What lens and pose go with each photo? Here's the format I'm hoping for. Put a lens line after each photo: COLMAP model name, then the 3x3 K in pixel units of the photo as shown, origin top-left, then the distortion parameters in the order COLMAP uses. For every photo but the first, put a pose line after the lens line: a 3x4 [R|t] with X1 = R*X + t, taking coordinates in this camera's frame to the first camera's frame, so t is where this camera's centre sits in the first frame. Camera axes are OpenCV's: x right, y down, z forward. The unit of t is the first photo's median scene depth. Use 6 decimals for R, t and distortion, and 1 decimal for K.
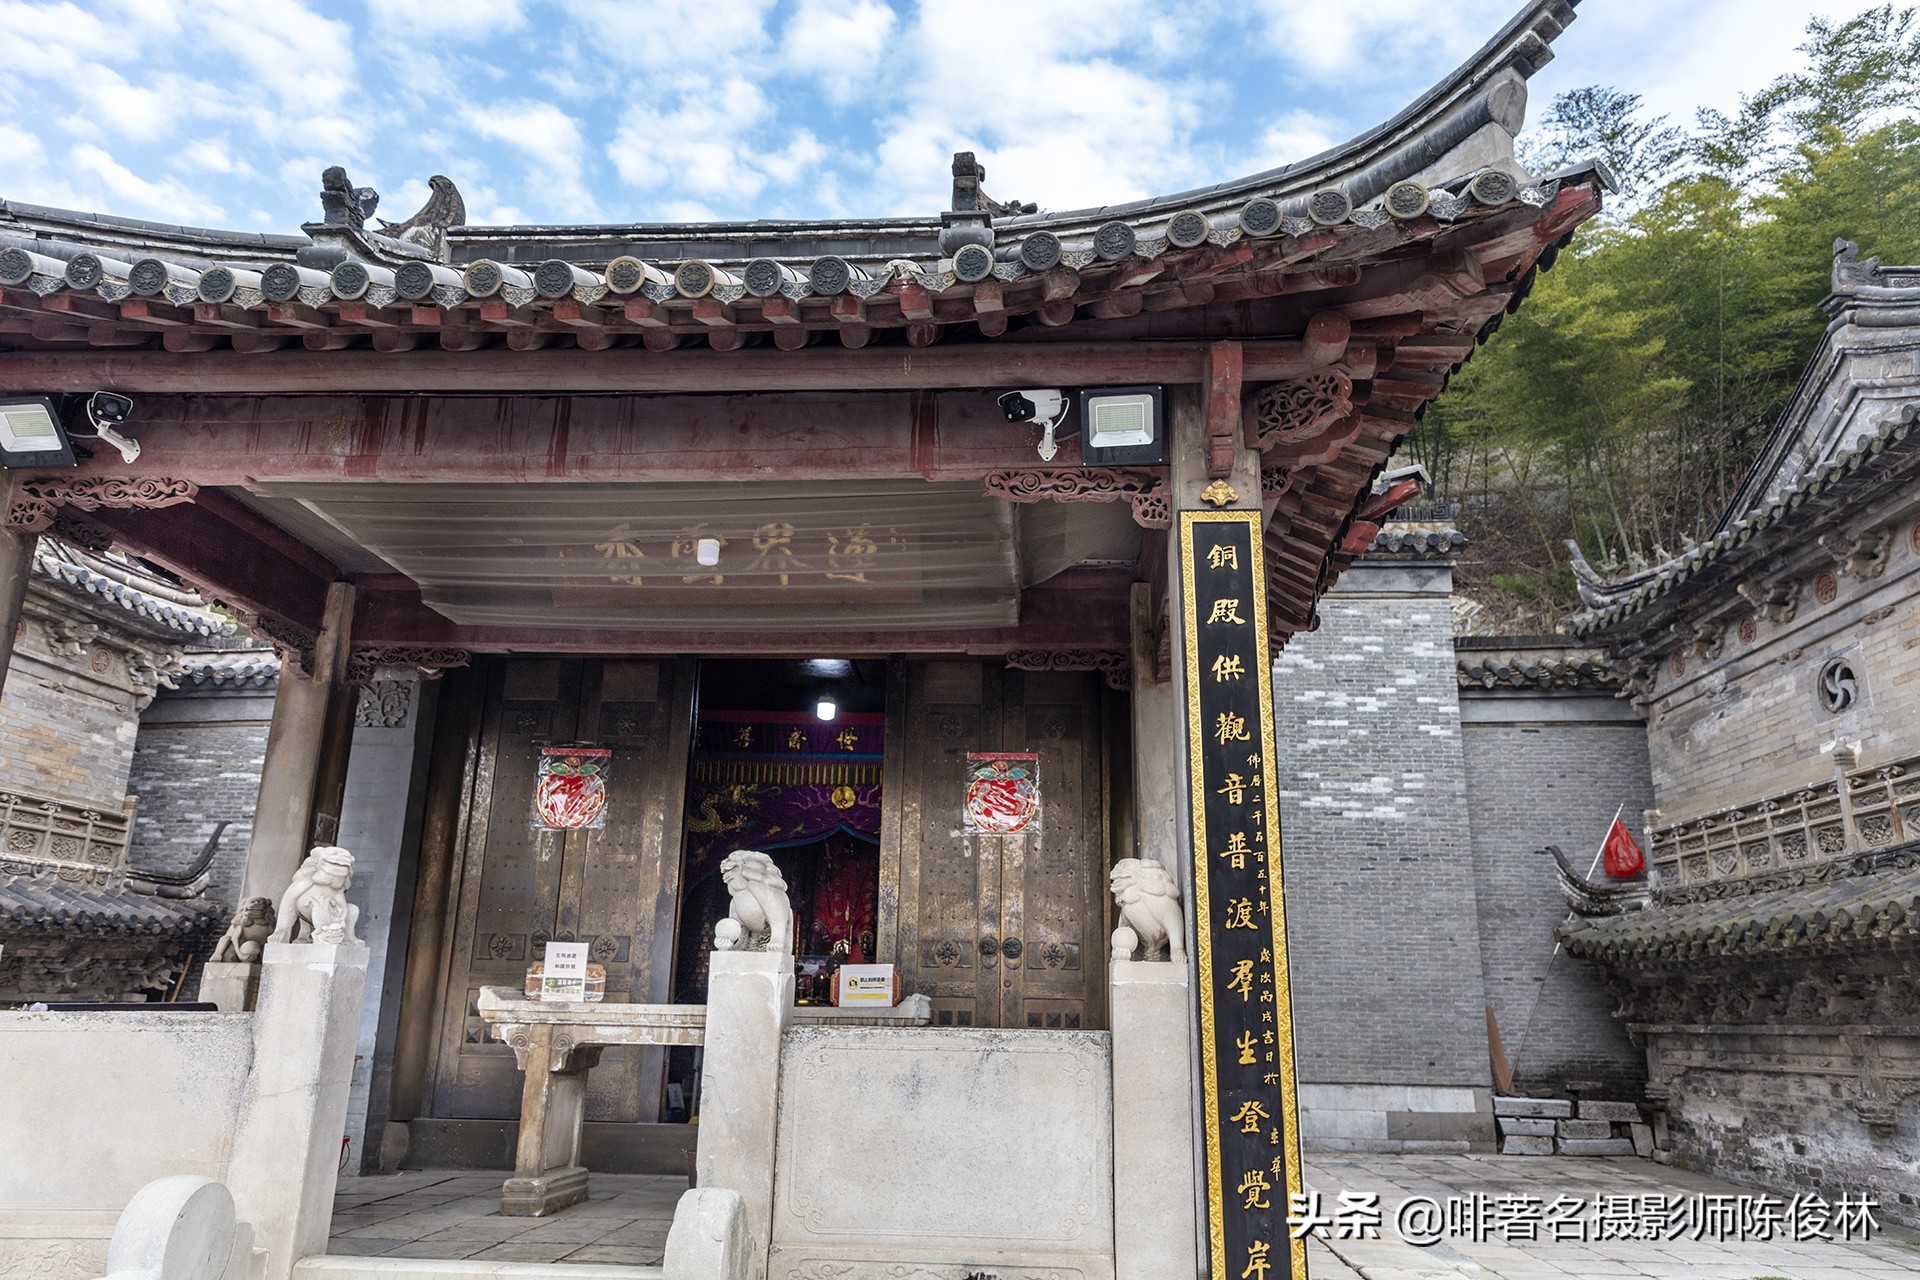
lens RADIAL K [[1264.9, 0, 961.3], [0, 1264.9, 639.7], [0, 0, 1]] dist [-0.001457, -0.000192]
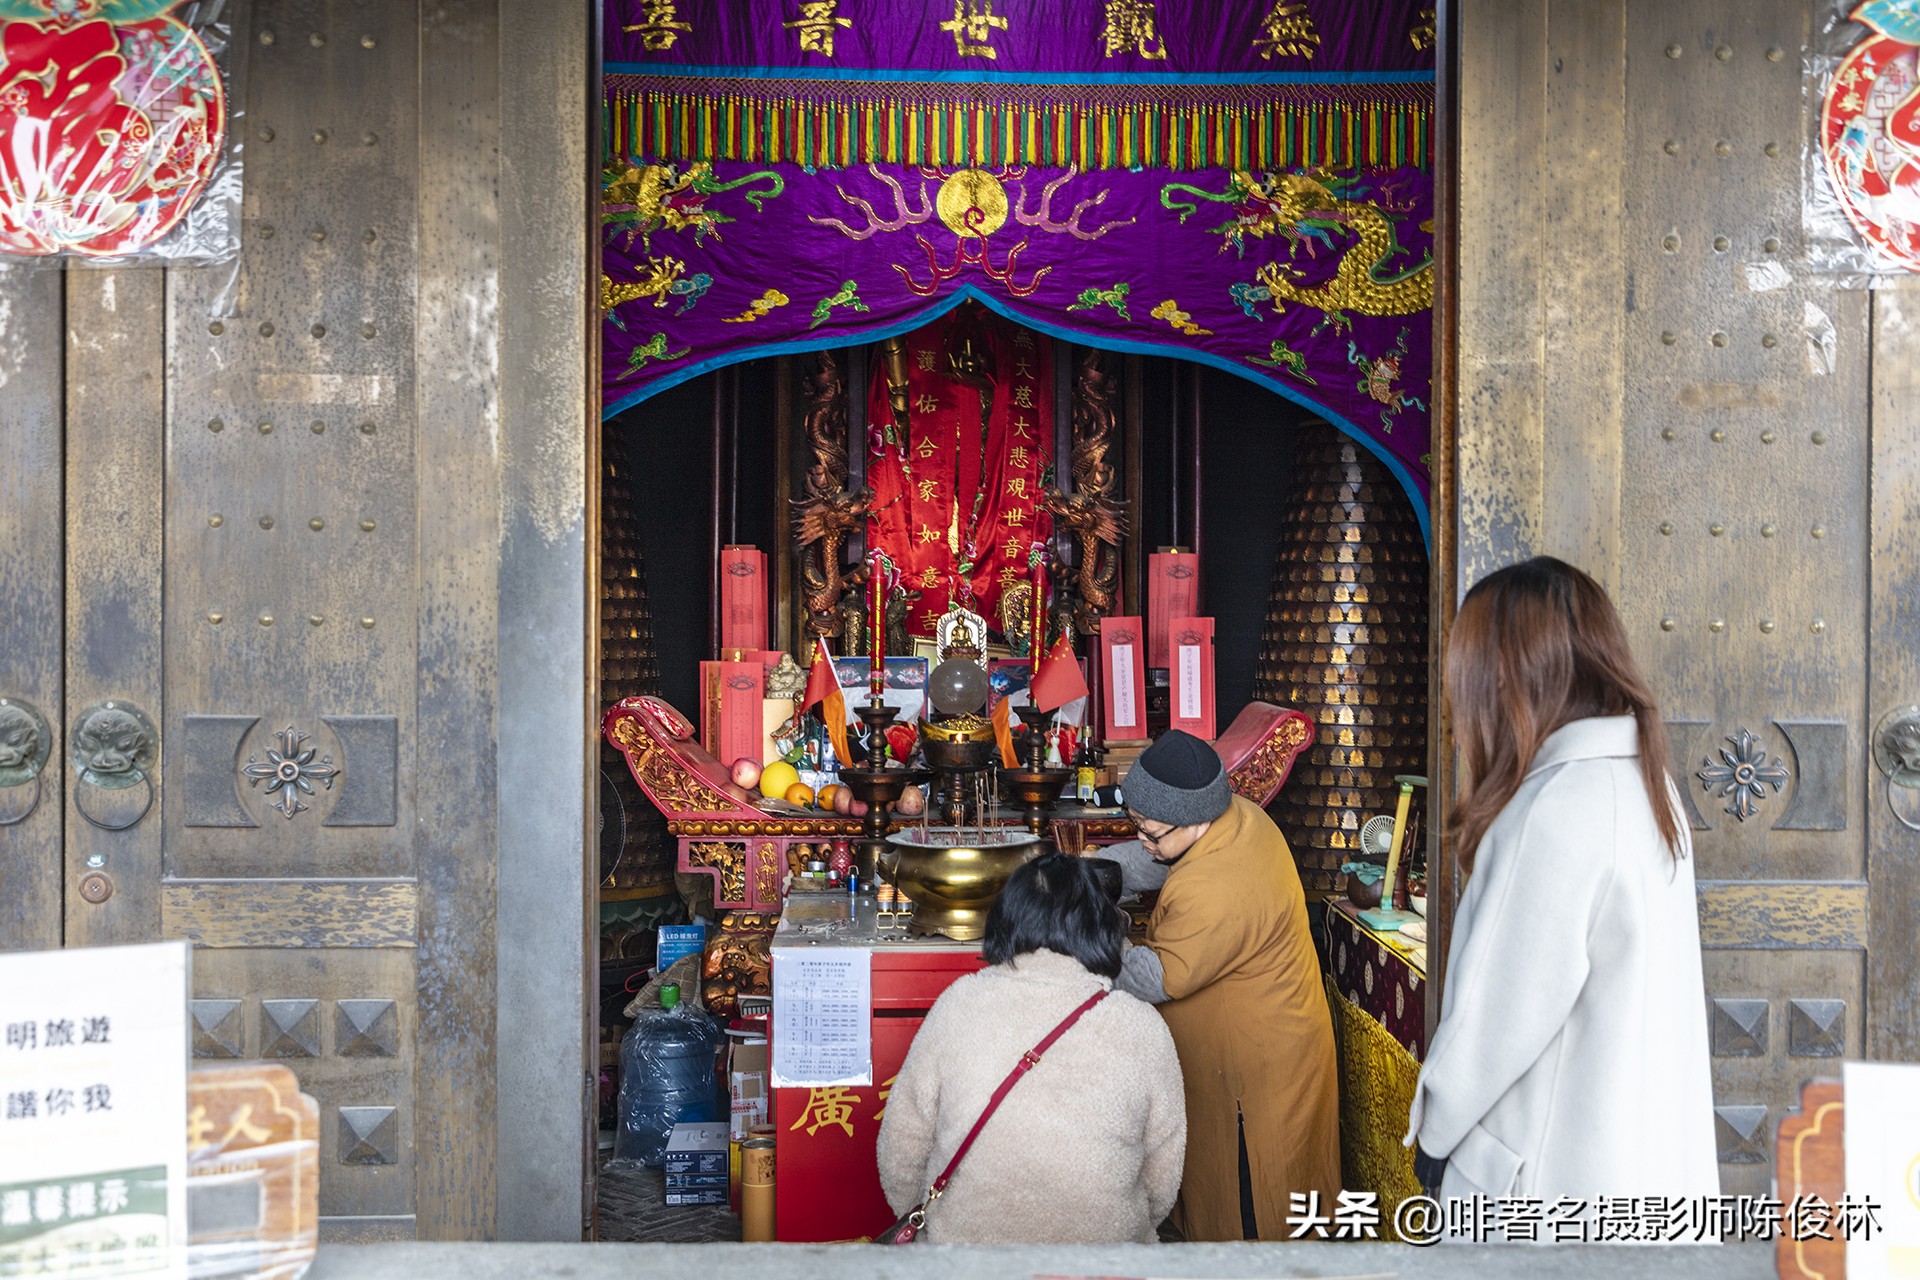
lens RADIAL K [[1961.1, 0, 960.9], [0, 1961.1, 635.8], [0, 0, 1]] dist [0.010463, 0.000000]
pose [[0.997902, -0.012999, 0.063425, -0.174928], [-0.006295, 0.955514, 0.294878, 0.108402], [-0.064437, -0.294659, 0.953427, 0.631510]]
